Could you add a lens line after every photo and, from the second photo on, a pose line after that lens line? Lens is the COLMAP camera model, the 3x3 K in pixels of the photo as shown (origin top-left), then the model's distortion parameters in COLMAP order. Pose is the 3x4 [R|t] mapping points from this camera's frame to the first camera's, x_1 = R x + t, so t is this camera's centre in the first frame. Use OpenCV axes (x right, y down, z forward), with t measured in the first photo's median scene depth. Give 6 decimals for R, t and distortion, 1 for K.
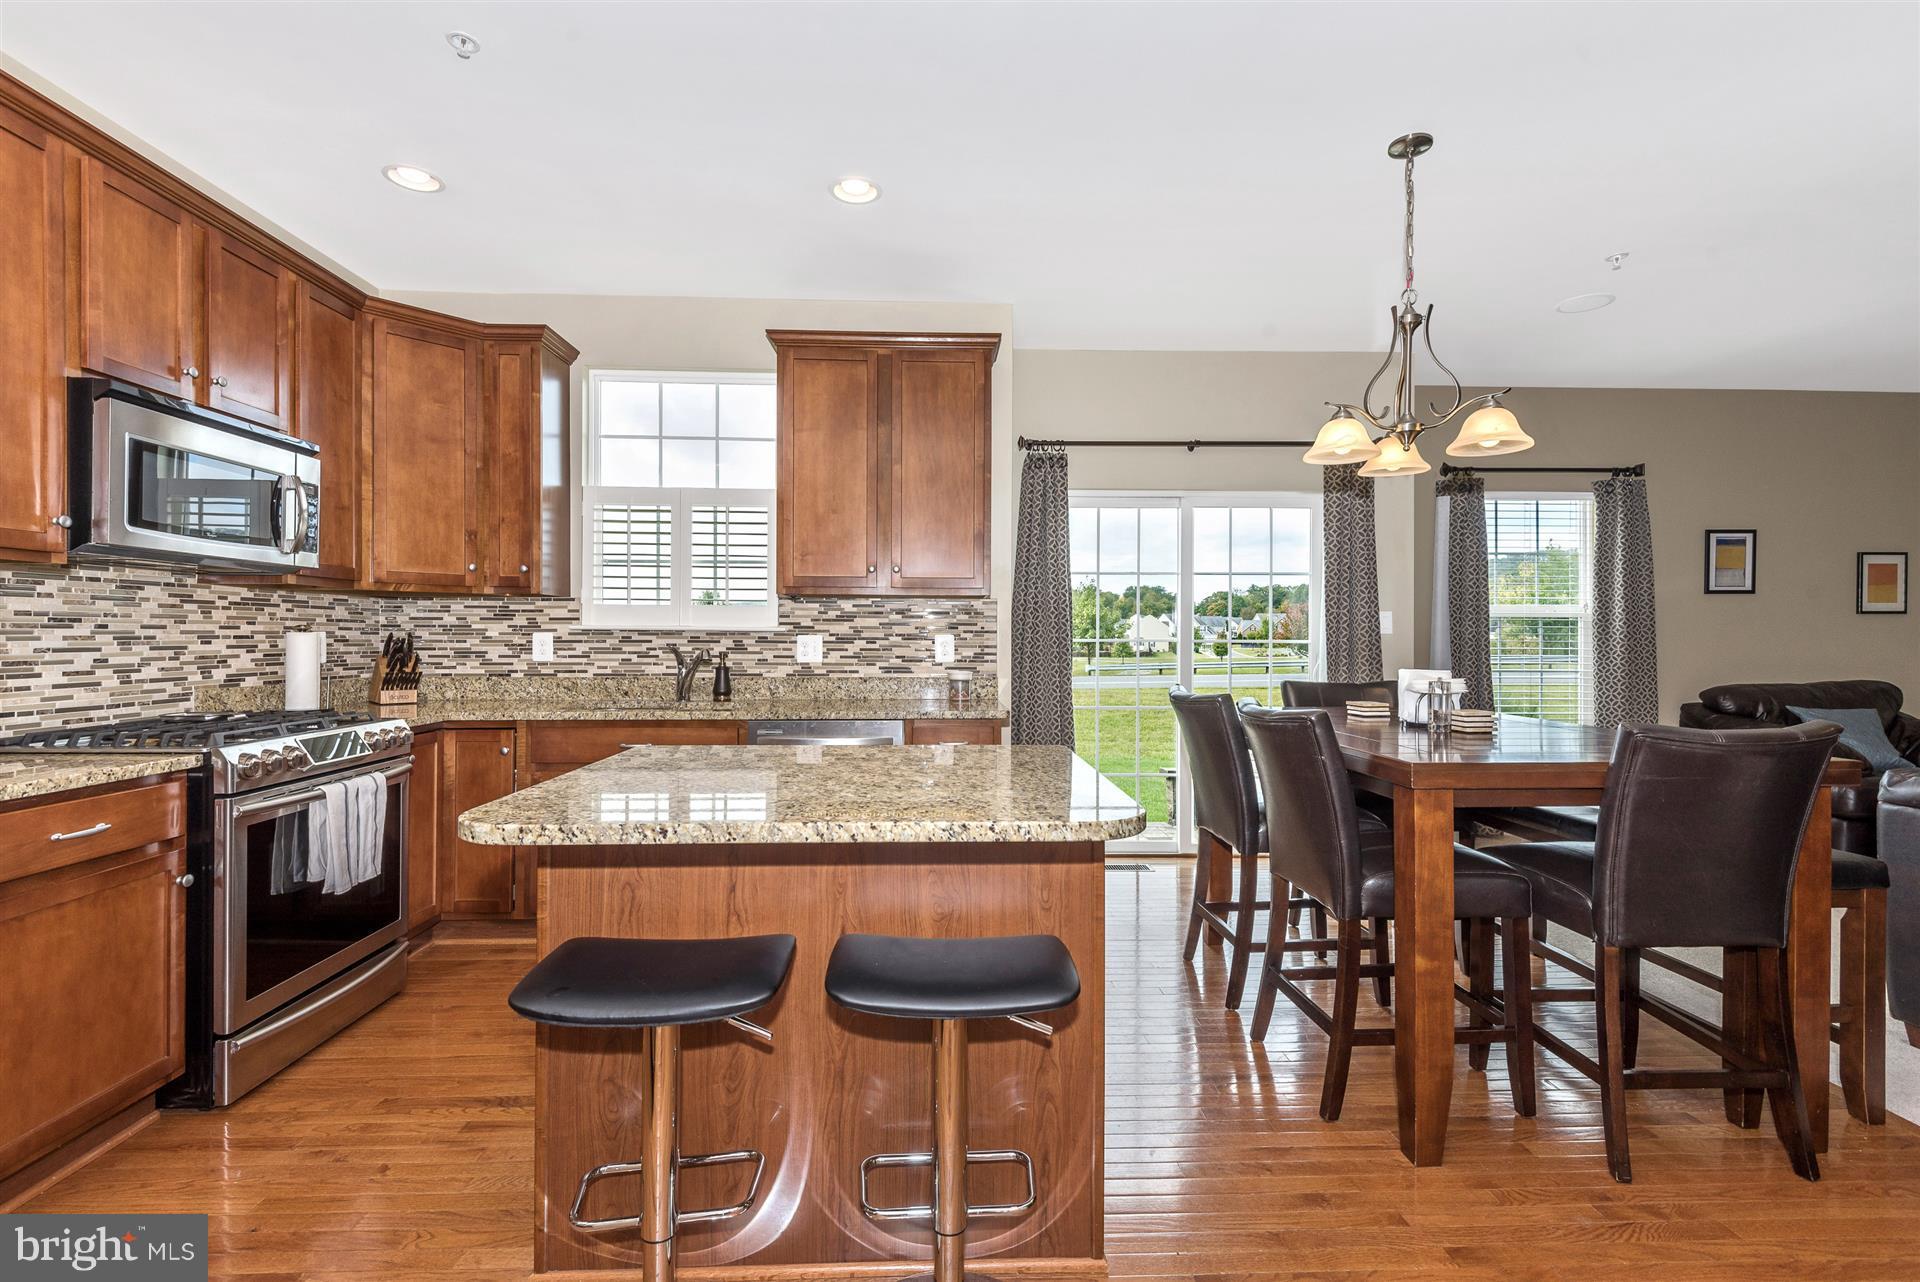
lens RADIAL K [[869.6, 0, 957.7], [0, 869.6, 636.5], [0, 0, 1]] dist [0.027225, -0.013062]
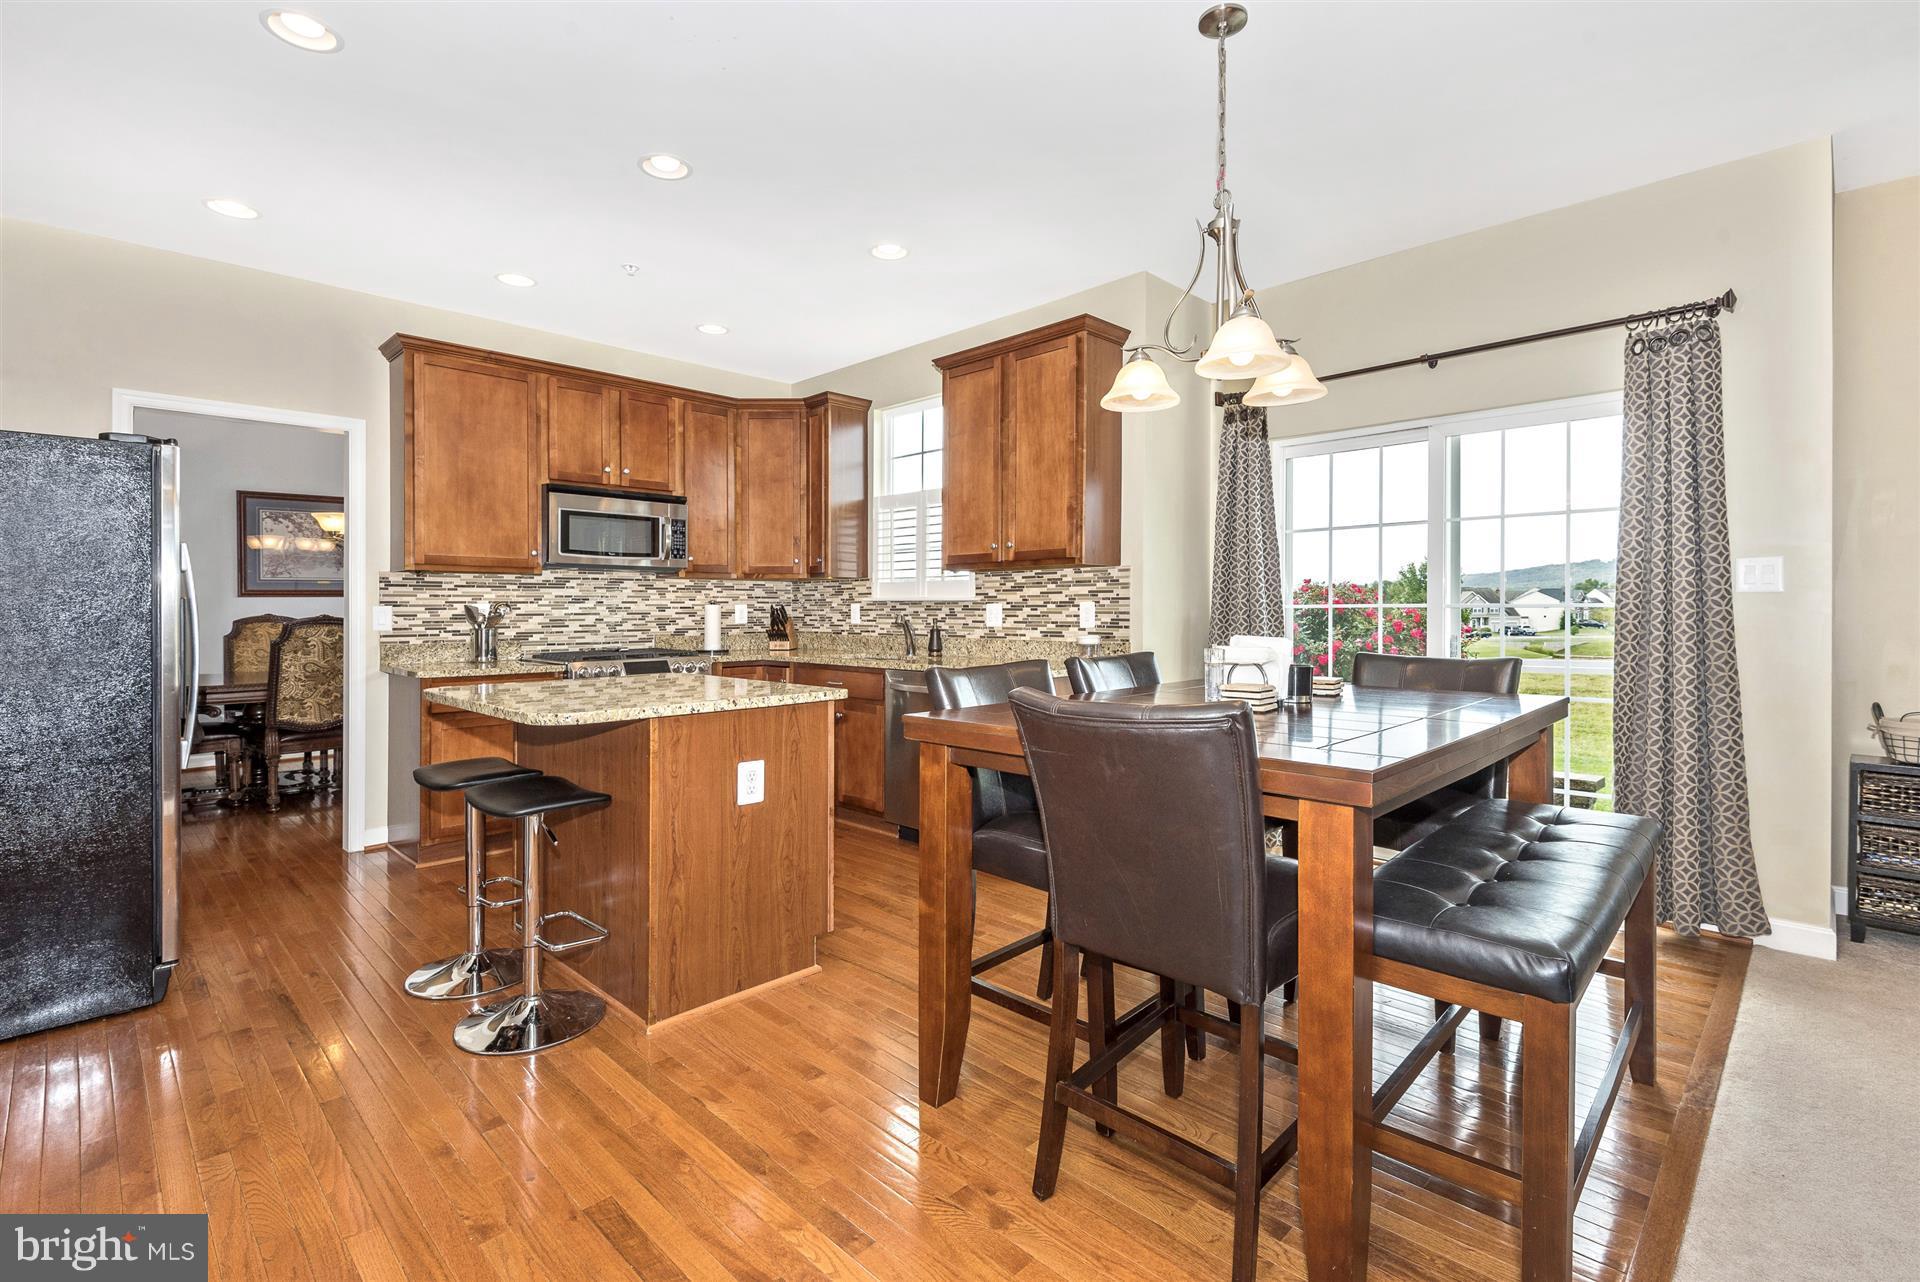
lens RADIAL K [[861.5, 0, 965.7], [0, 861.5, 607.2], [0, 0, 1]] dist [0.028509, -0.022304]
pose [[0.690816, -0.007967, -0.722986, 0.705686], [0.005497, 0.999968, -0.005767, 0.010749], [0.723009, 0.000010, 0.690838, 0.177192]]
